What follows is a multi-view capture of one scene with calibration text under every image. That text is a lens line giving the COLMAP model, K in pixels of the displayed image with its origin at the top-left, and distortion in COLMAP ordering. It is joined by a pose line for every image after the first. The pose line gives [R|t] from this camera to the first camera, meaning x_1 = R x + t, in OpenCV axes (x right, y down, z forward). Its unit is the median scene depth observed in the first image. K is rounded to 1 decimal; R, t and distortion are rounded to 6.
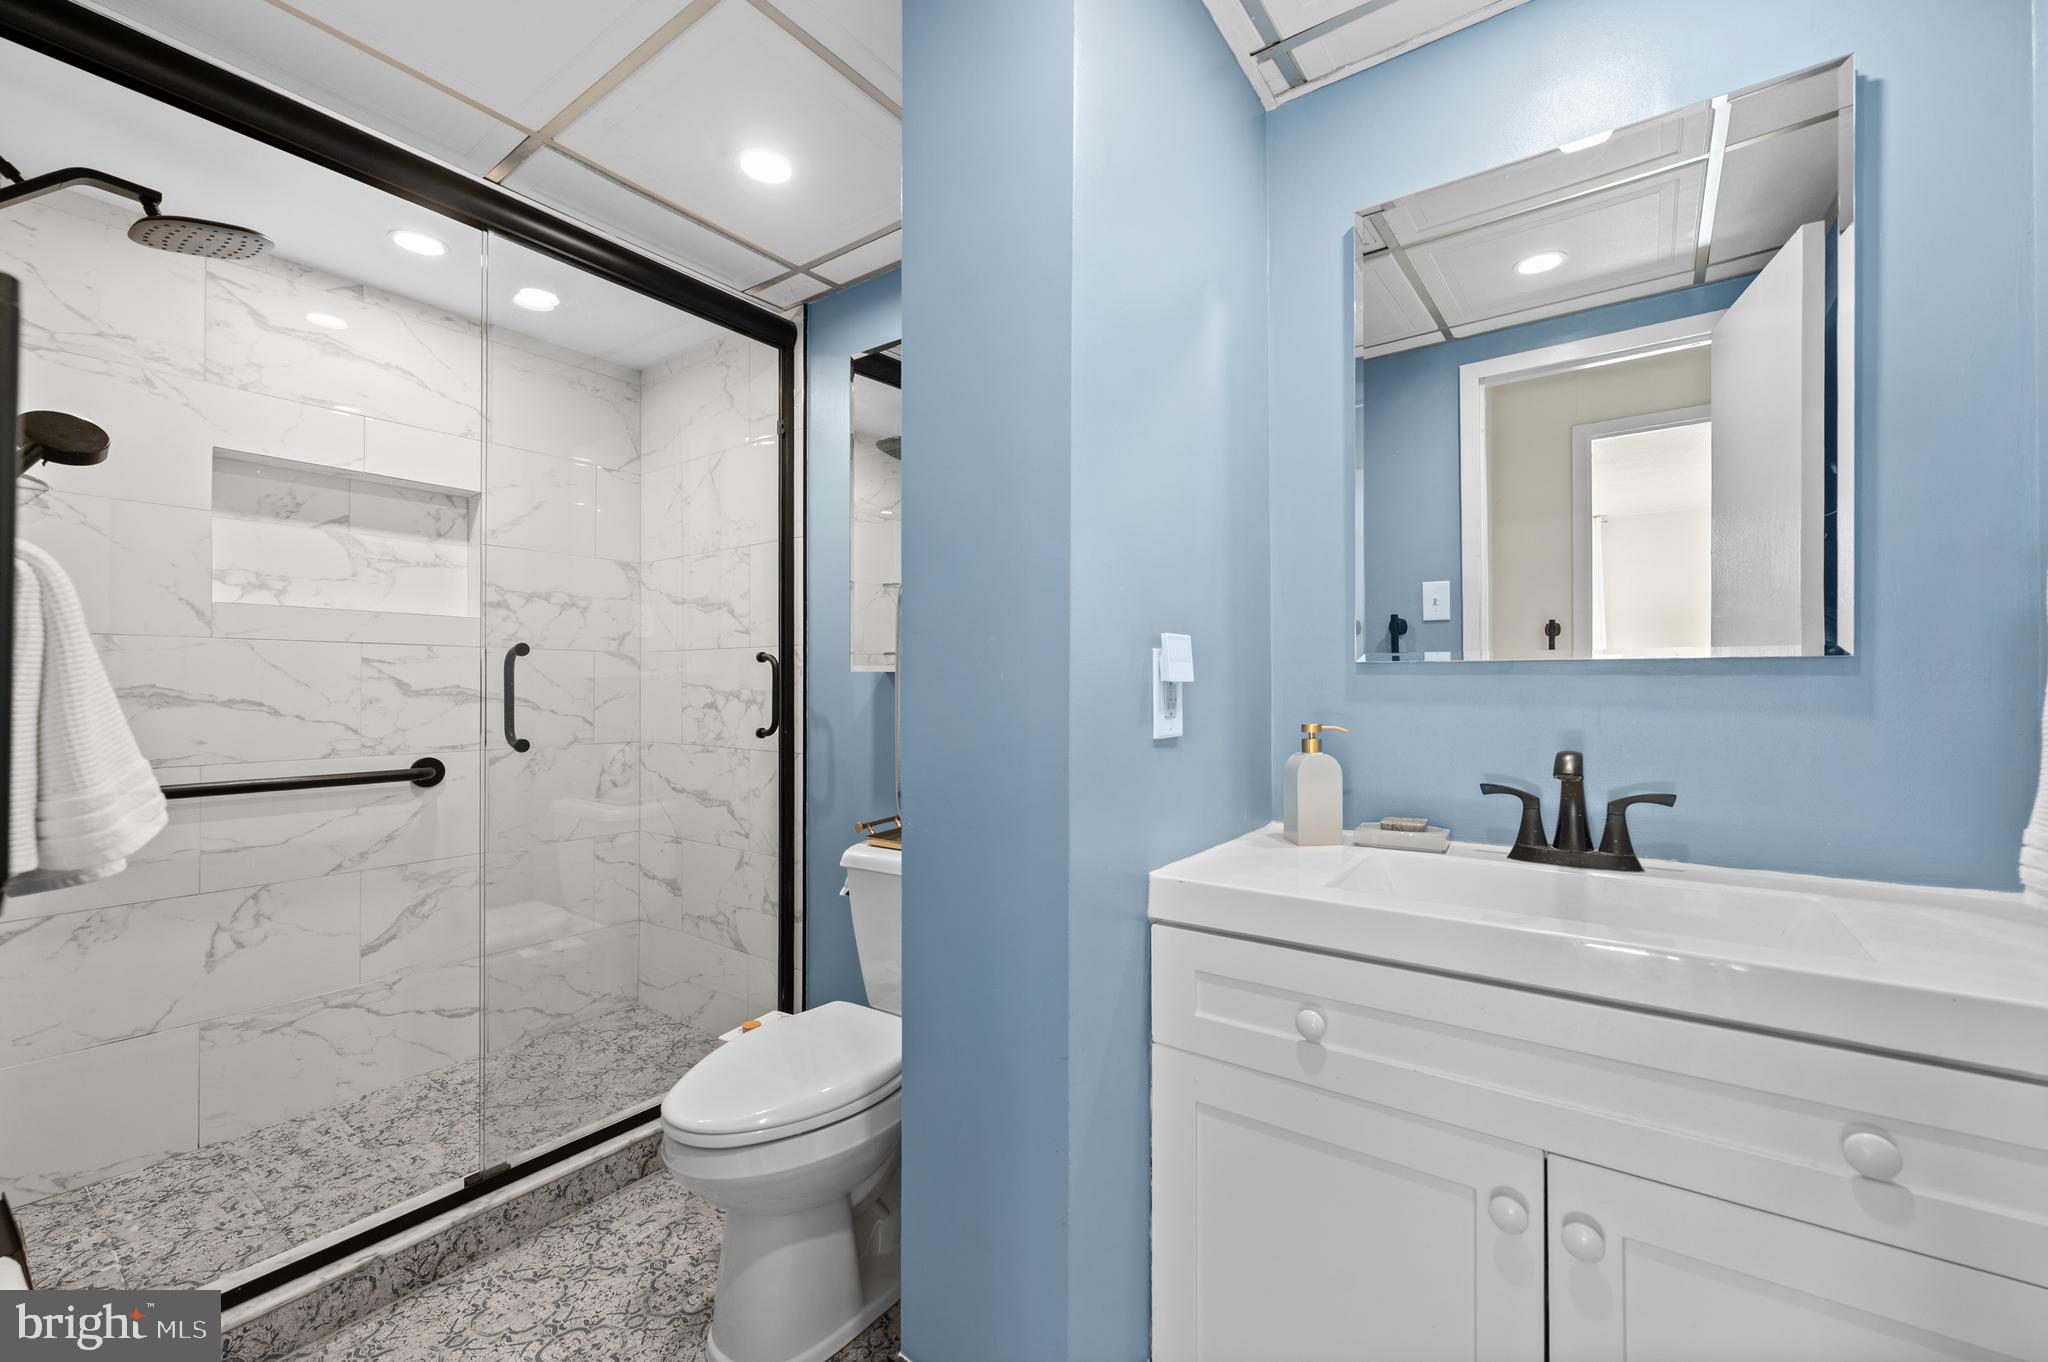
lens RADIAL K [[816.2, 0, 1024.0], [0, 816.2, 681.0], [0, 0, 1]] dist [-0.000243, 0.000021]
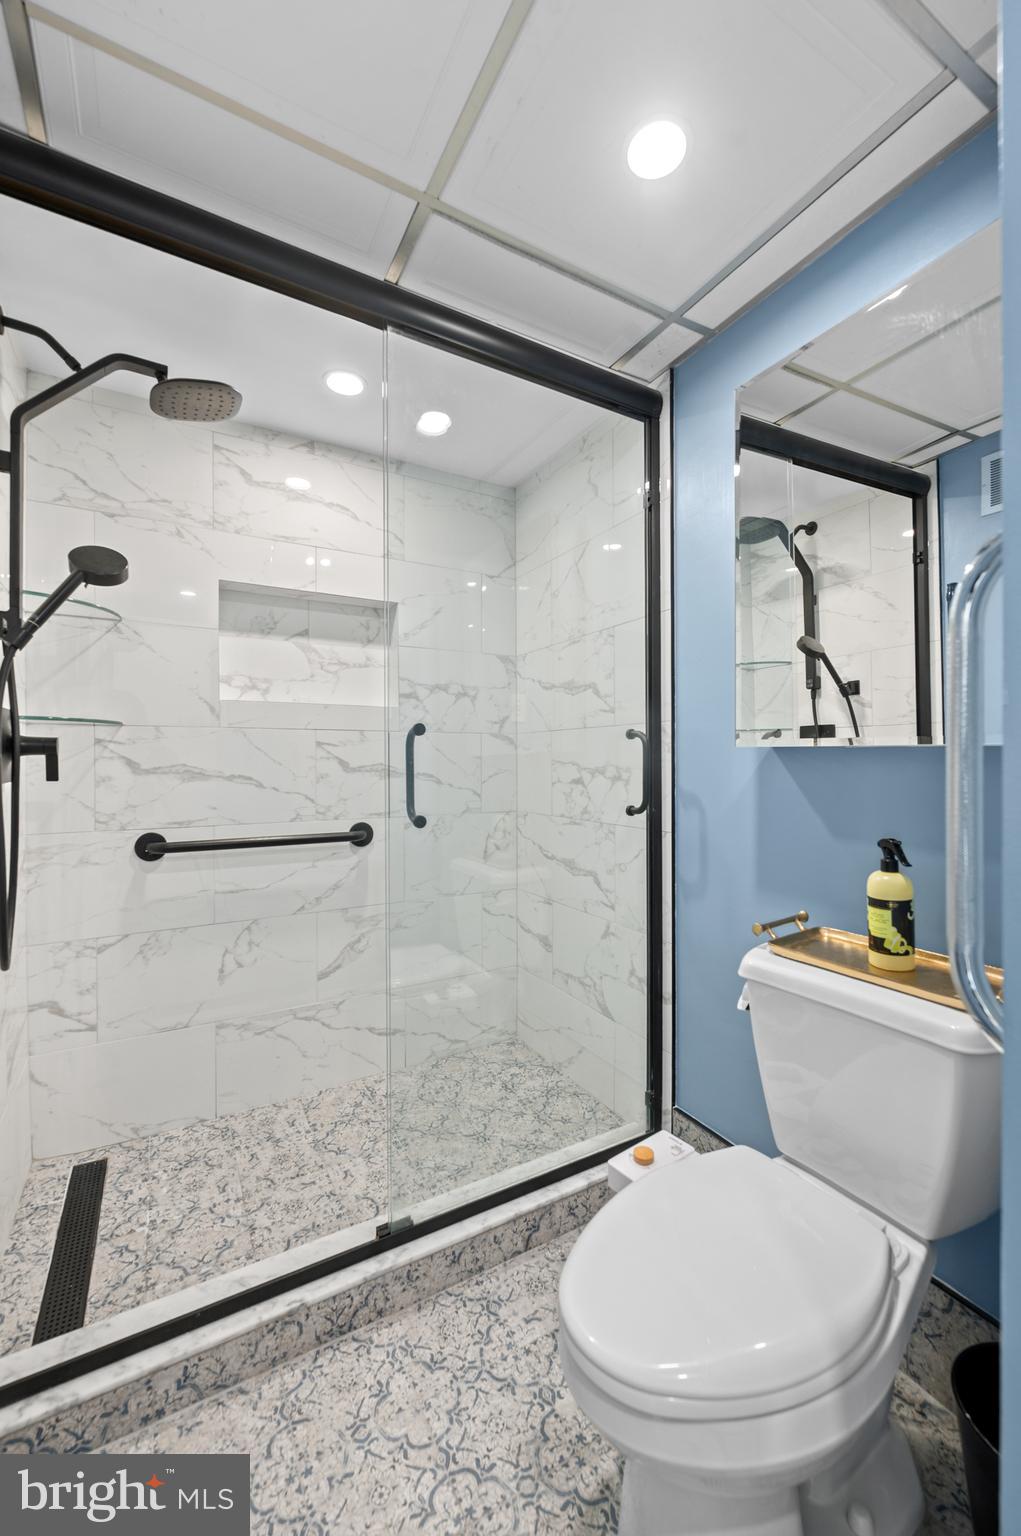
lens RADIAL K [[612.2, 0, 510.5], [0, 612.2, 768.0], [0, 0, 1]] dist [-0.000243, 0.000021]
pose [[0.905524, 0.000891, -0.424293, -0.149755], [0.006415, 0.999855, 0.015789, -0.000760], [0.424246, -0.017019, 0.905387, 0.287029]]
